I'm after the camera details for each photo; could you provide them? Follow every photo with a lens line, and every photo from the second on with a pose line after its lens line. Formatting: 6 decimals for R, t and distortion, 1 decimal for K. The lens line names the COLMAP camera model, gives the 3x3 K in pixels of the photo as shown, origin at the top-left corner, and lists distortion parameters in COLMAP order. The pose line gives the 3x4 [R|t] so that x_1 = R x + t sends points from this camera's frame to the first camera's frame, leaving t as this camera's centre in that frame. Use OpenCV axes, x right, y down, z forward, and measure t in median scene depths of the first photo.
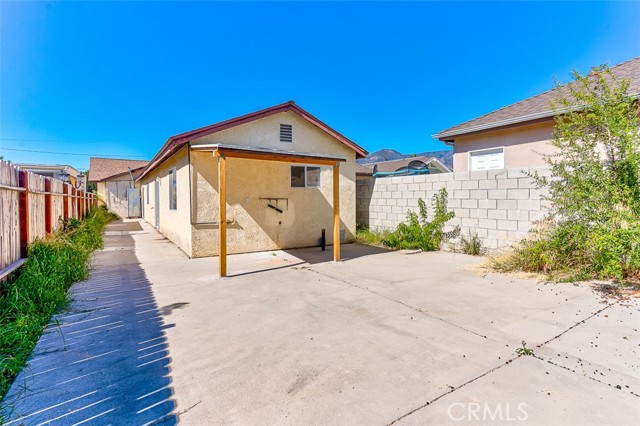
lens RADIAL K [[306.9, 0, 328.7], [0, 306.9, 197.2], [0, 0, 1]] dist [0.002414, 0.000093]
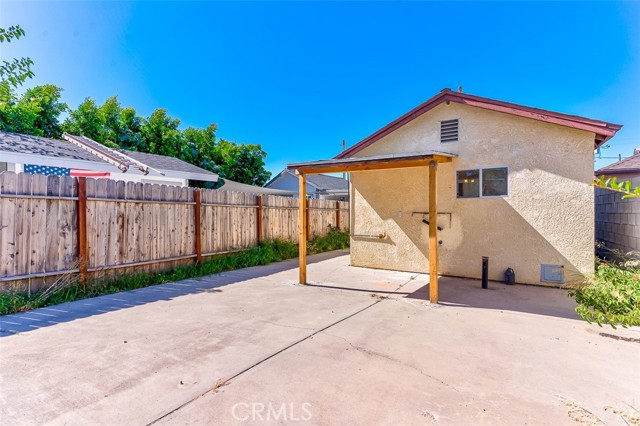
lens RADIAL K [[285.8, 0, 320.4], [0, 285.8, 215.5], [0, 0, 1]] dist [0.002525, 0.000024]
pose [[0.485571, 0.009561, -0.874145, 0.365482], [-0.001848, 0.999949, 0.009910, 0.004669], [0.874196, -0.003197, 0.485564, 0.360799]]
